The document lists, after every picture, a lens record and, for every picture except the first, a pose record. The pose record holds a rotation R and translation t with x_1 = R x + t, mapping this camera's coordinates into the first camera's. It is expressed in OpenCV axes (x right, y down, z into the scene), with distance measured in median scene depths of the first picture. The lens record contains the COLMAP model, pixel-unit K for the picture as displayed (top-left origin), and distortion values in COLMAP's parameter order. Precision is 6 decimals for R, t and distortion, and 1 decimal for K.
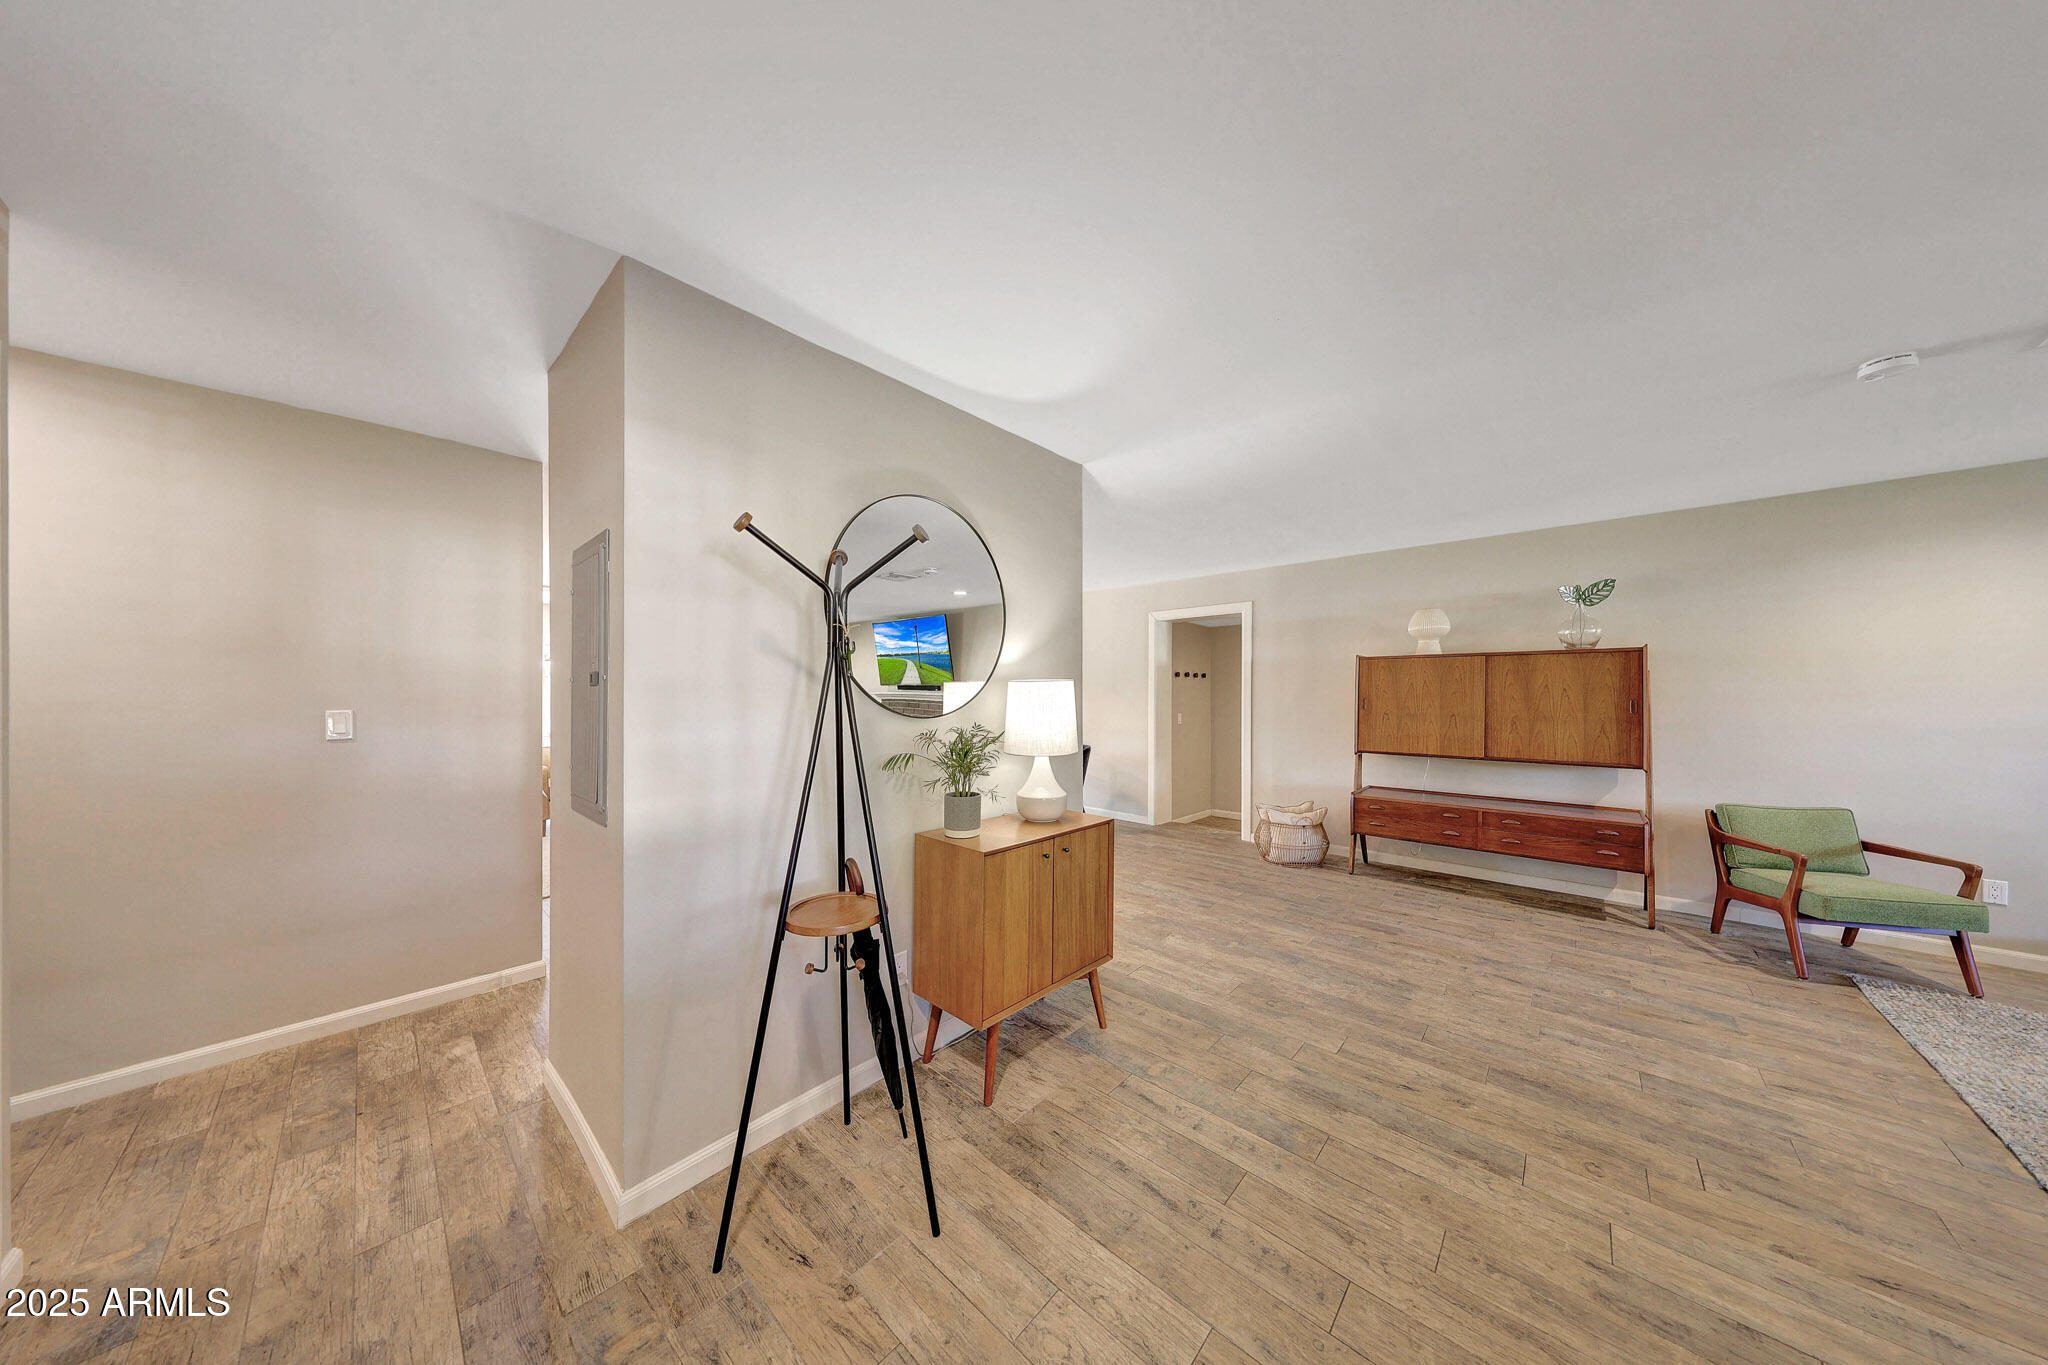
lens RADIAL K [[626.9, 0, 1028.1], [0, 626.9, 692.9], [0, 0, 1]] dist [0.000775, 0.000151]
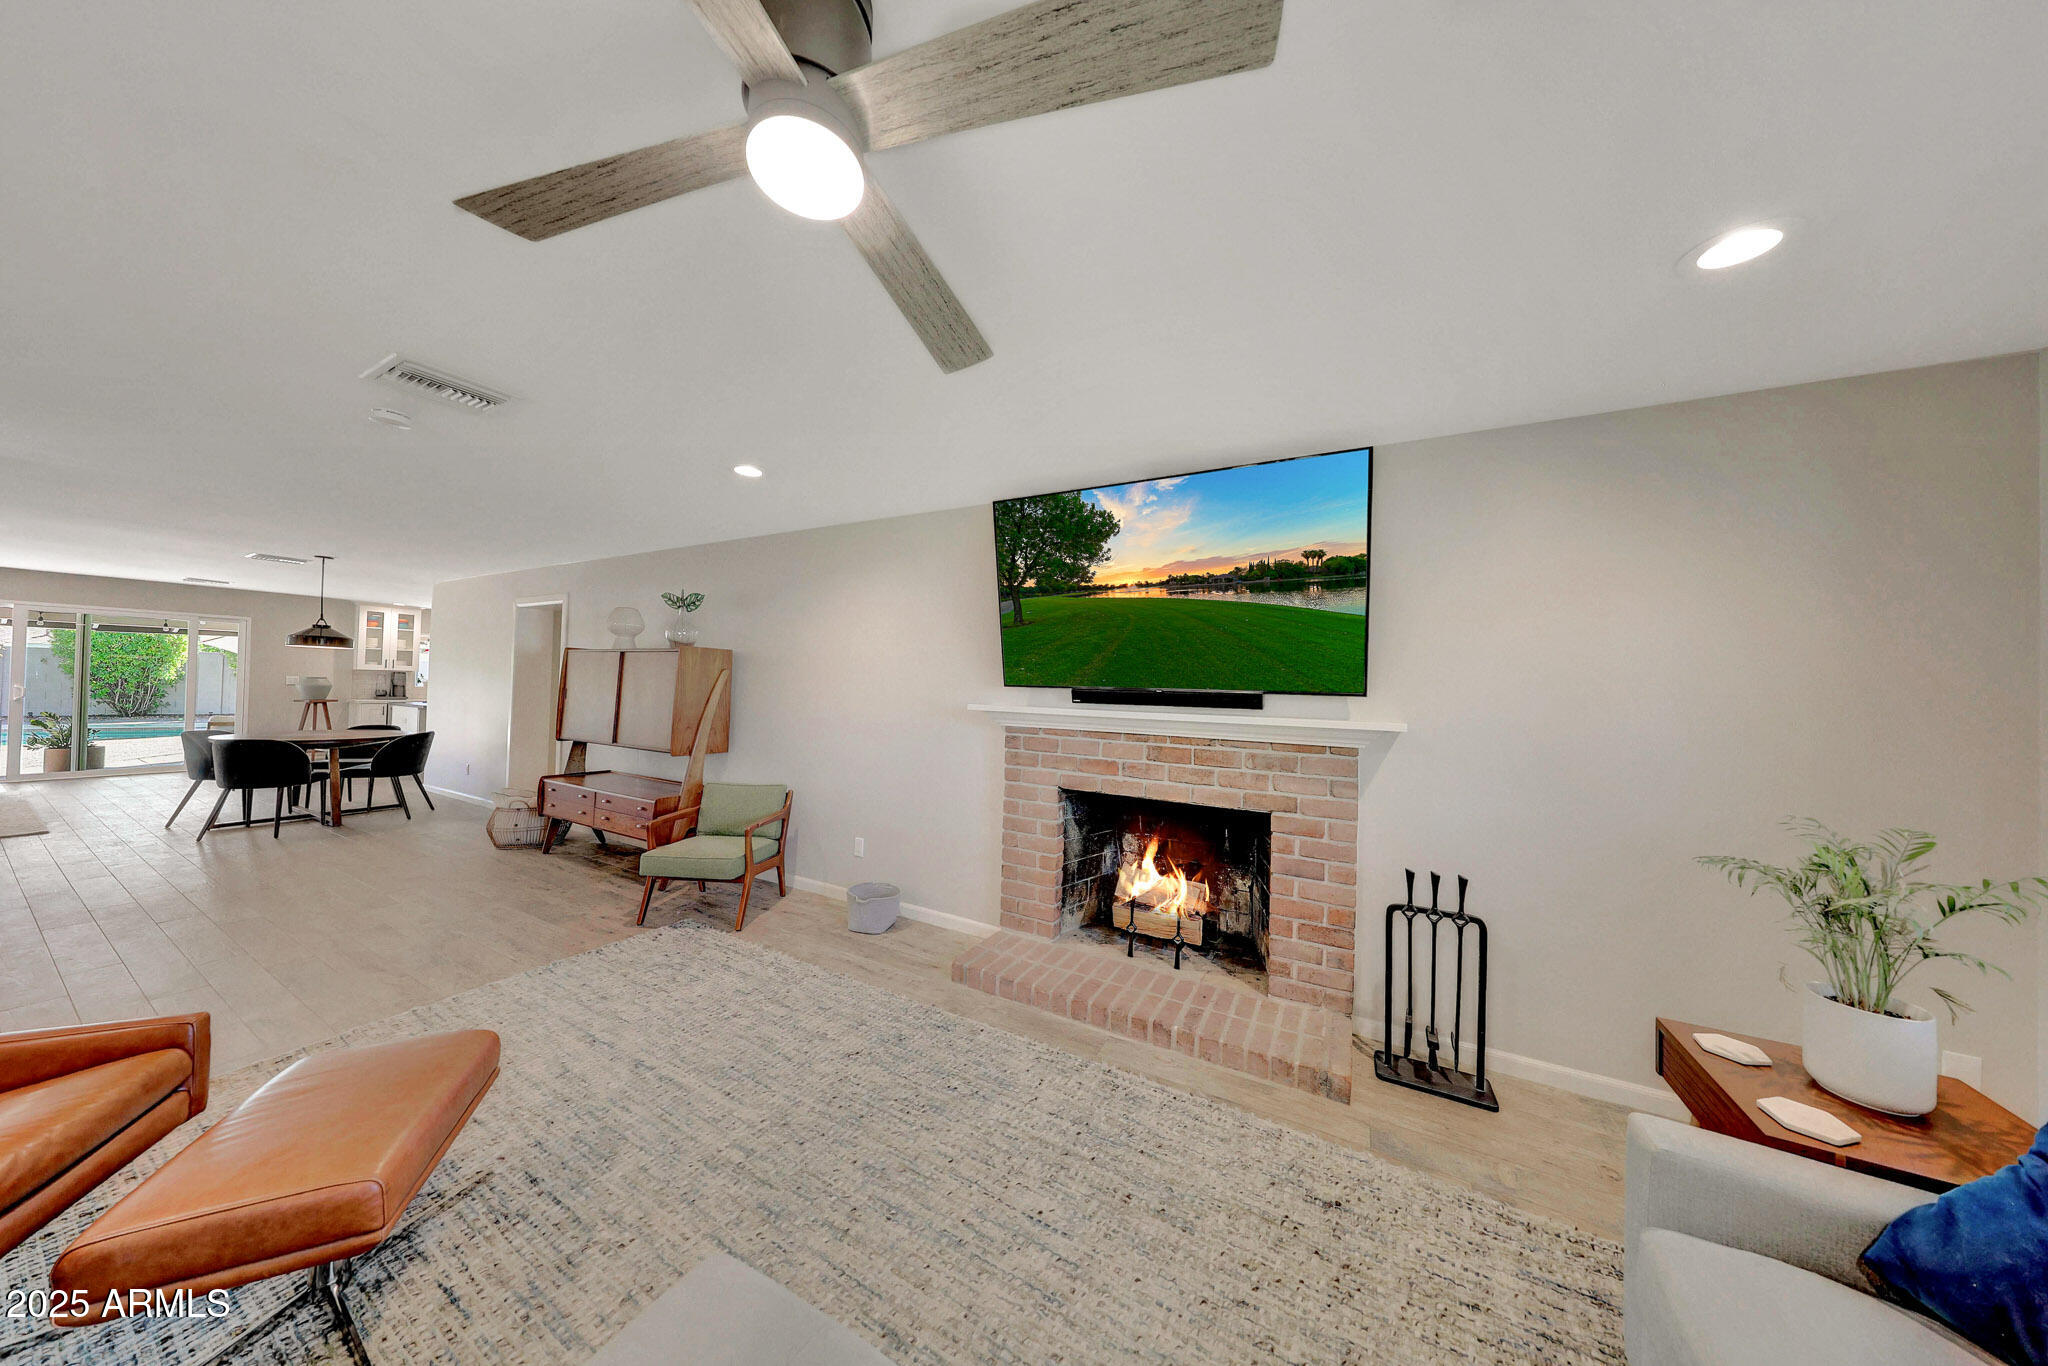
lens RADIAL K [[600.5, 0, 1016.6], [0, 600.5, 670.6], [0, 0, 1]] dist [0.001219, 0.000060]
pose [[0.963820, 0.039532, 0.263607, 1.205808], [-0.033309, 0.999052, -0.028036, -0.024278], [-0.264465, 0.018241, 0.964223, -0.247886]]
